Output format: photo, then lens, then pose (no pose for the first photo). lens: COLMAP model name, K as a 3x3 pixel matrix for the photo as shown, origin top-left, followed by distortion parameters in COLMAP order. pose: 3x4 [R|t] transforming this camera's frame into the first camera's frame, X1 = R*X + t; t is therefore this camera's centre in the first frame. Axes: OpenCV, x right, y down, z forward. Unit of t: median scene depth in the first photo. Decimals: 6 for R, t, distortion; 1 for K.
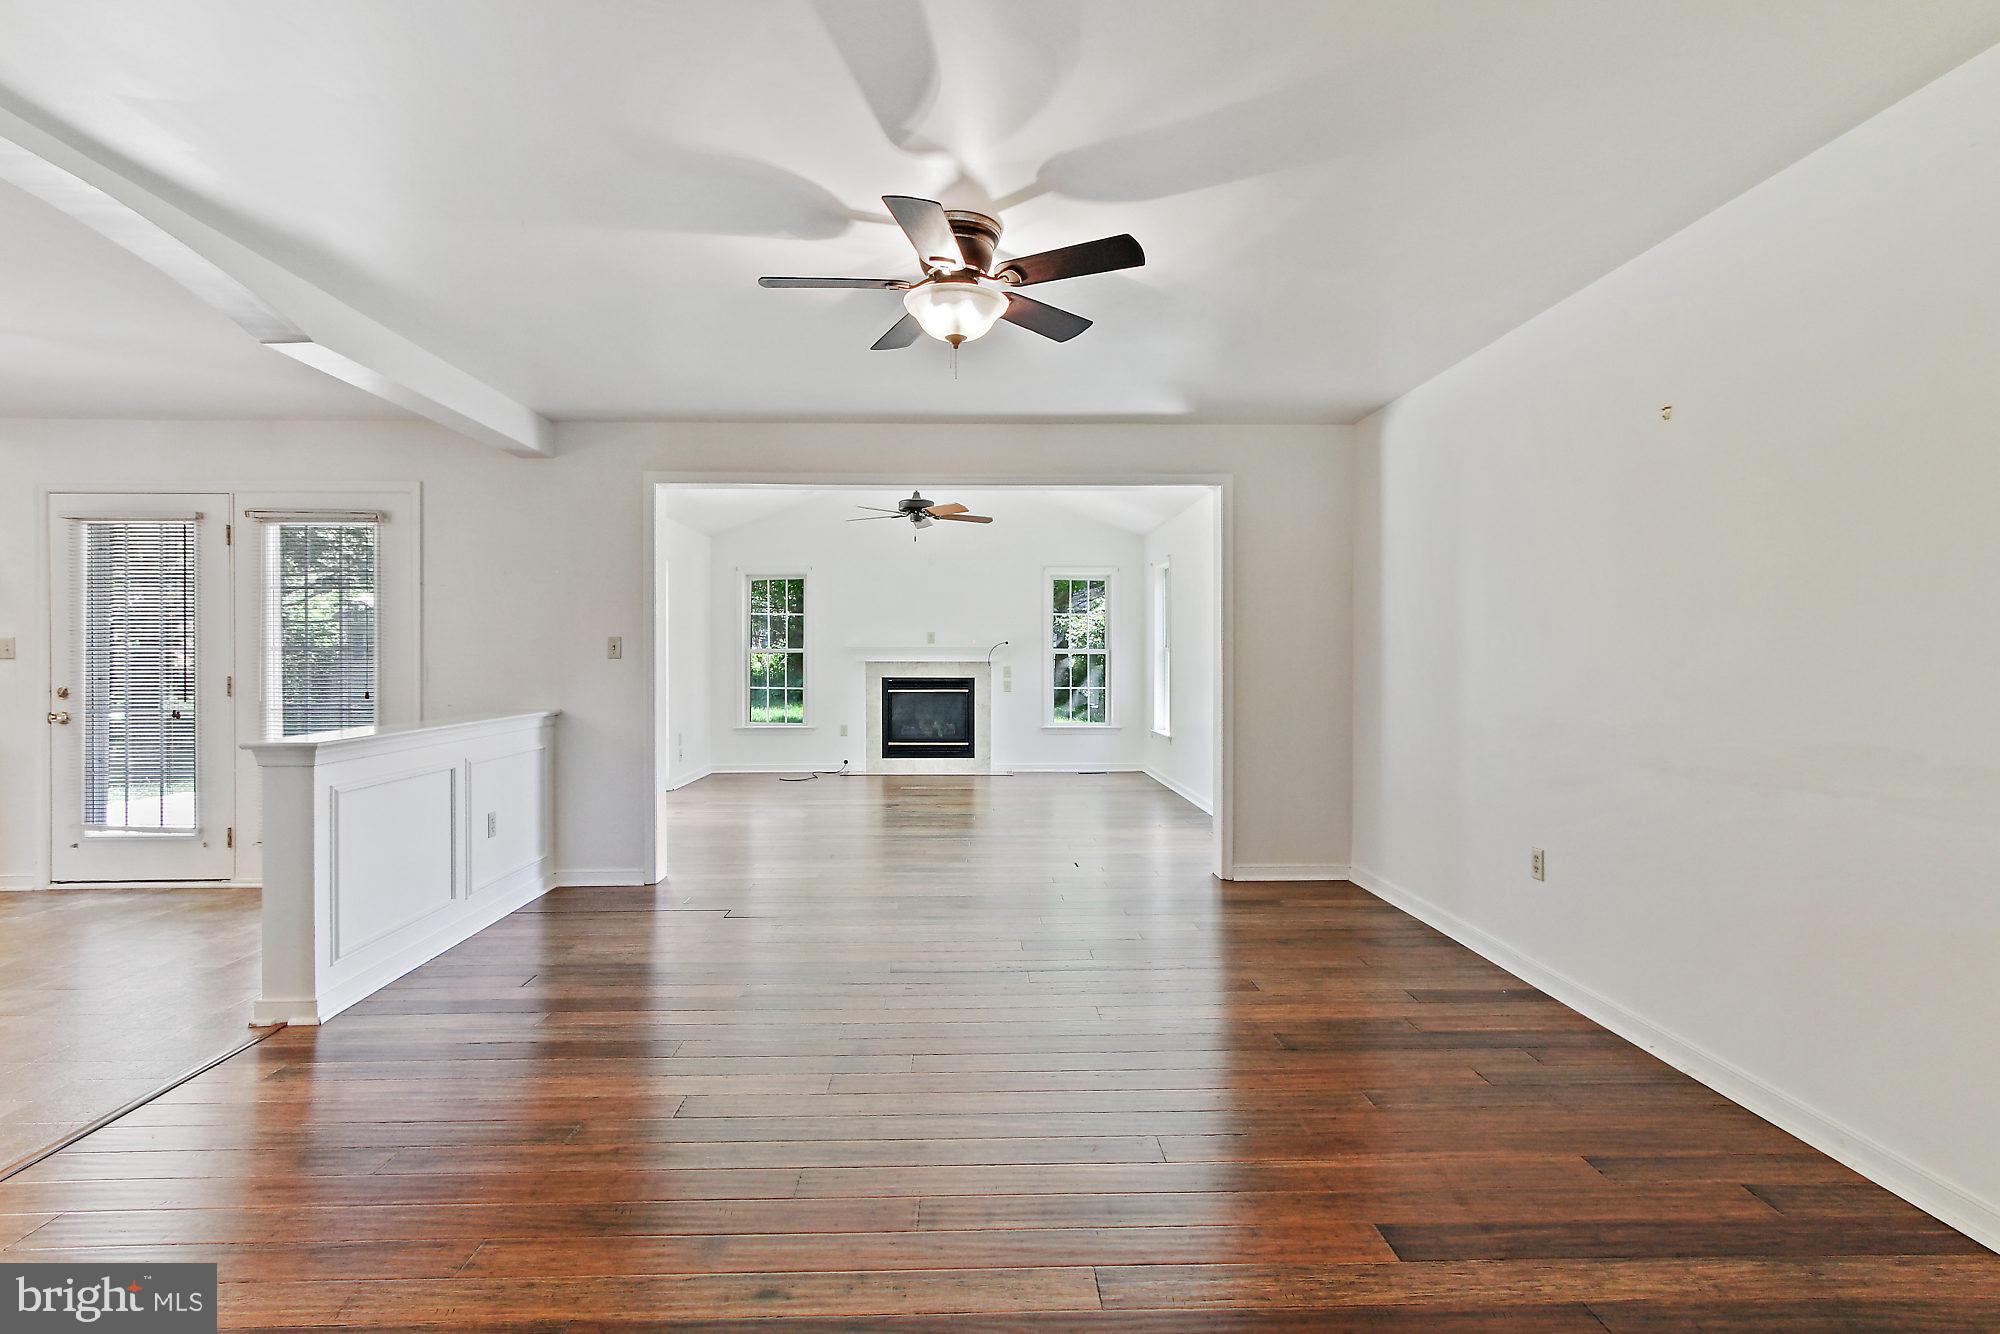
lens RADIAL K [[924.1, 0, 998.3], [0, 924.1, 659.8], [0, 0, 1]] dist [0.002846, 0.000886]
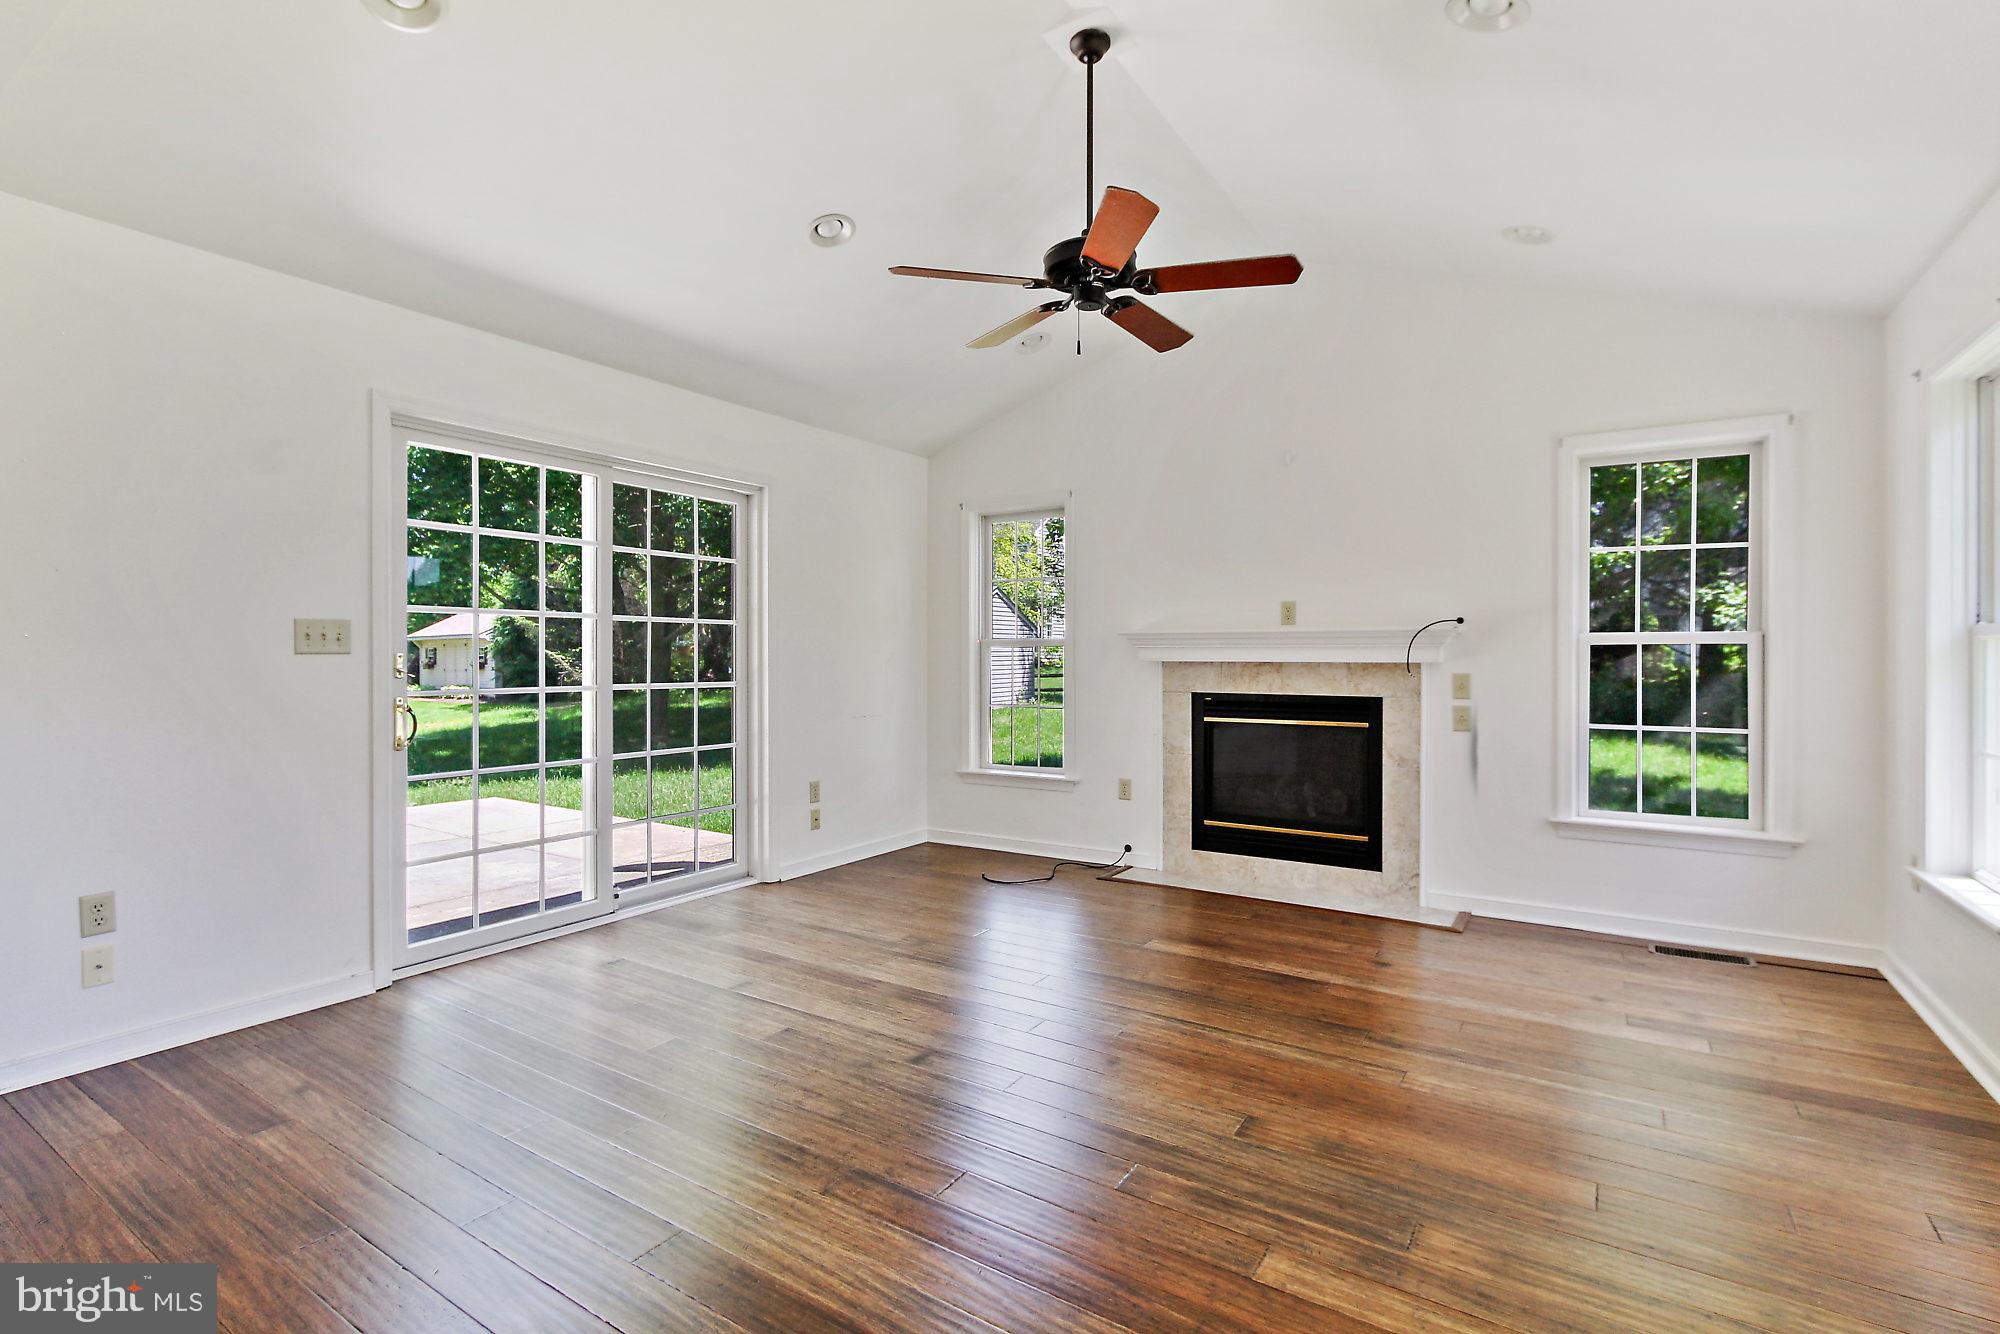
lens RADIAL K [[924.1, 0, 998.3], [0, 924.1, 659.8], [0, 0, 1]] dist [0.002846, 0.000886]
pose [[0.815535, -0.000041, -0.578707, 0.084840], [0.001273, 0.999998, 0.001723, -0.000229], [0.578706, -0.002141, 0.815533, 0.515439]]
